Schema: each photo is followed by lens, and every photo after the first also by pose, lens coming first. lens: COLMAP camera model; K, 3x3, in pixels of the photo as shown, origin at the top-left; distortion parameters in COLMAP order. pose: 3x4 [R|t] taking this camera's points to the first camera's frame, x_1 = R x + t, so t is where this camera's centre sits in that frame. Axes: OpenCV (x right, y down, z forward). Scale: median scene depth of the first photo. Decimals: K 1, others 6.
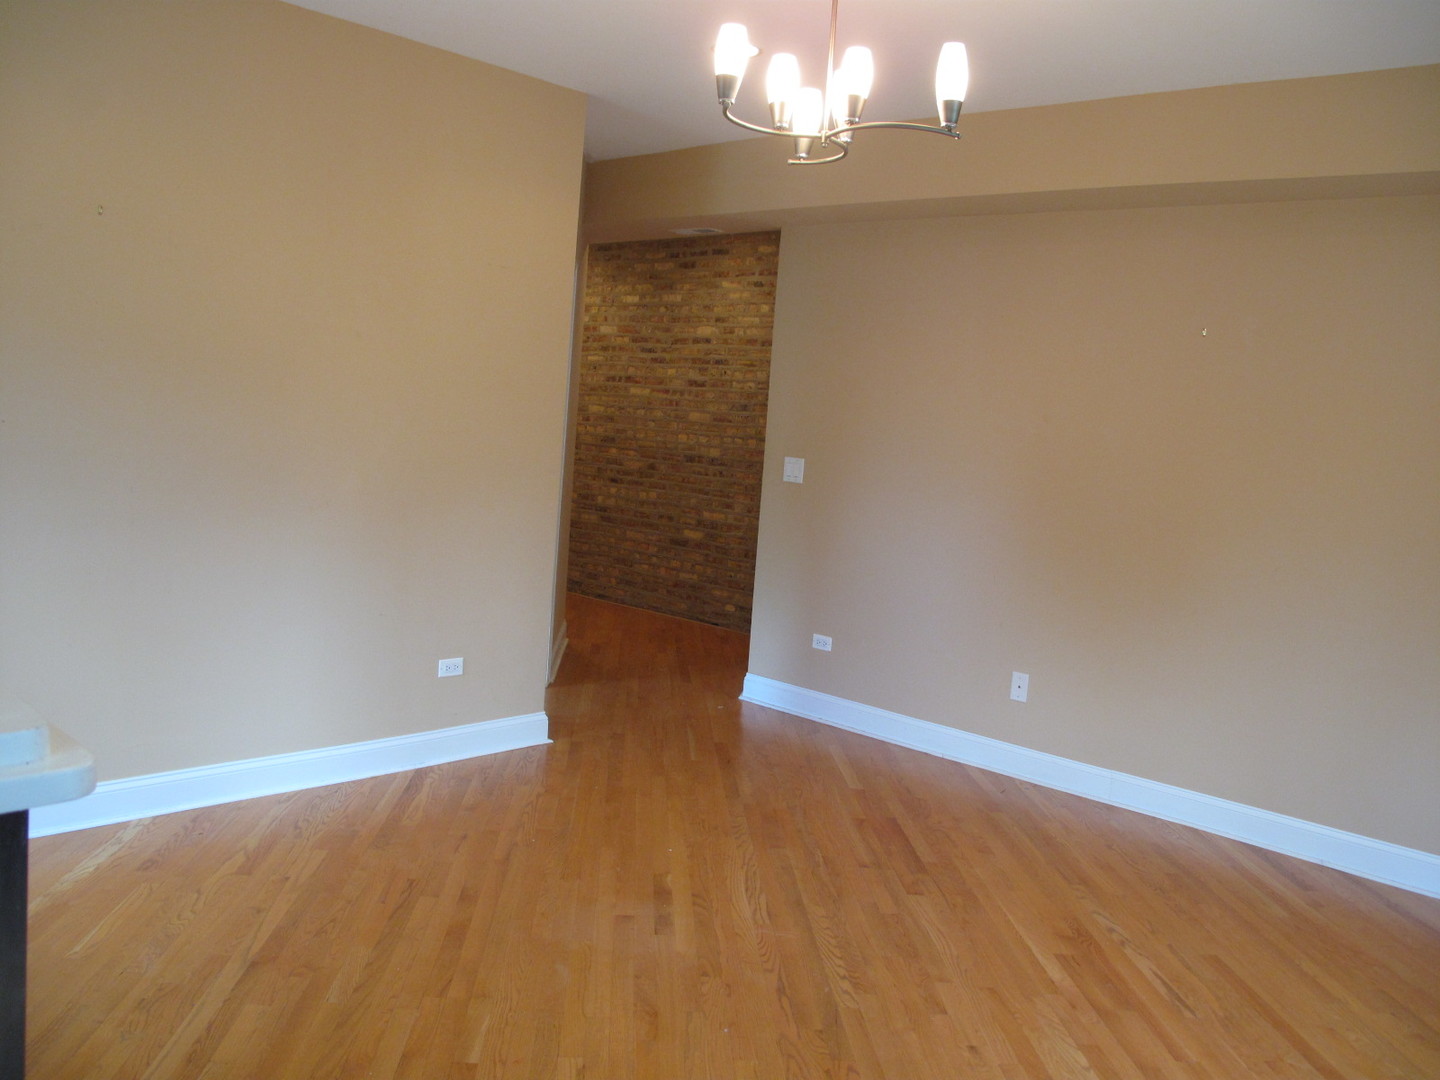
lens RADIAL K [[1203.1, 0, 720.0], [0, 1203.1, 540.0], [0, 0, 1]] dist [-0.143943, 0.106234]
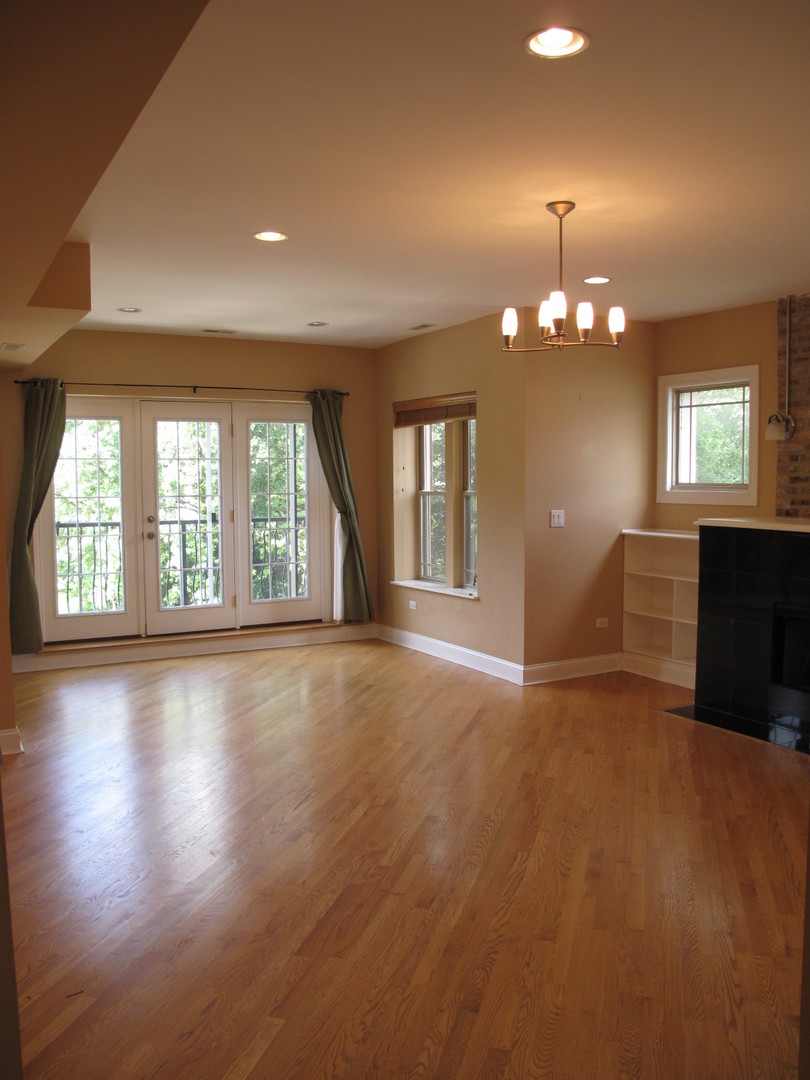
lens RADIAL K [[902.4, 0, 403.8], [0, 902.4, 547.3], [0, 0, 1]] dist [-0.143943, 0.106234]
pose [[-0.942419, -0.102321, 0.318399, -0.127496], [-0.039780, 0.979585, 0.197056, -0.233408], [-0.332062, 0.173043, -0.927249, 1.963197]]
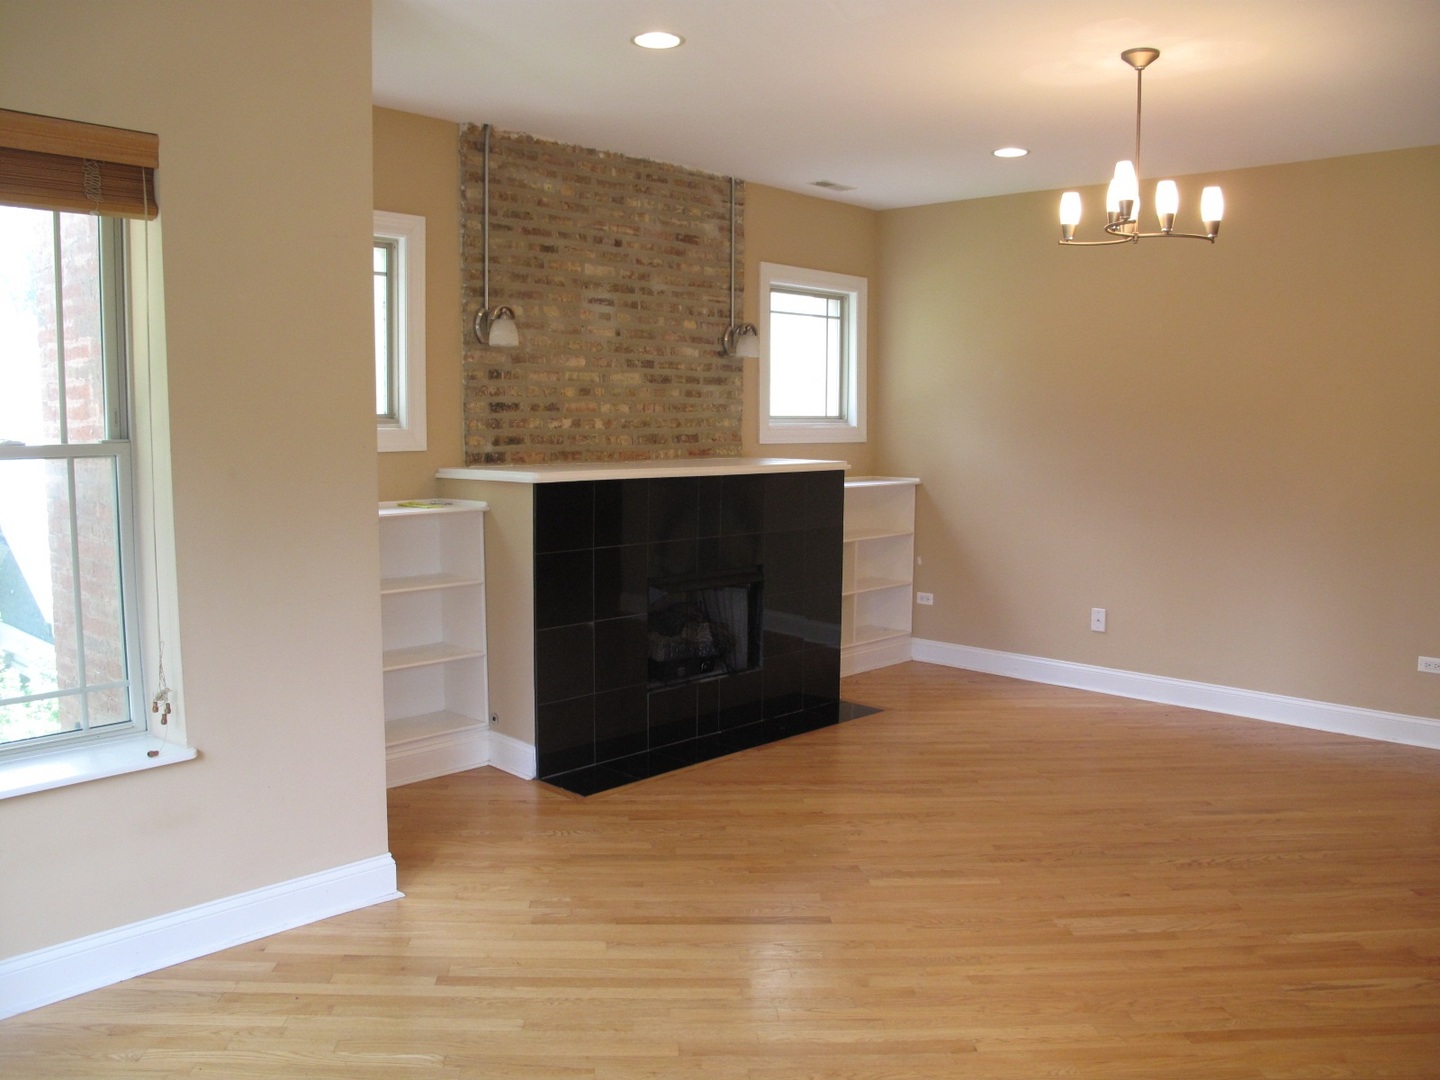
lens RADIAL K [[1203.1, 0, 720.0], [0, 1203.1, 540.0], [0, 0, 1]] dist [-0.143943, 0.106234]
pose [[-0.017009, 0.024384, -0.999558, 1.259194], [-0.111479, 0.993423, 0.026131, 0.043499], [0.993621, 0.111875, -0.014179, 0.423935]]
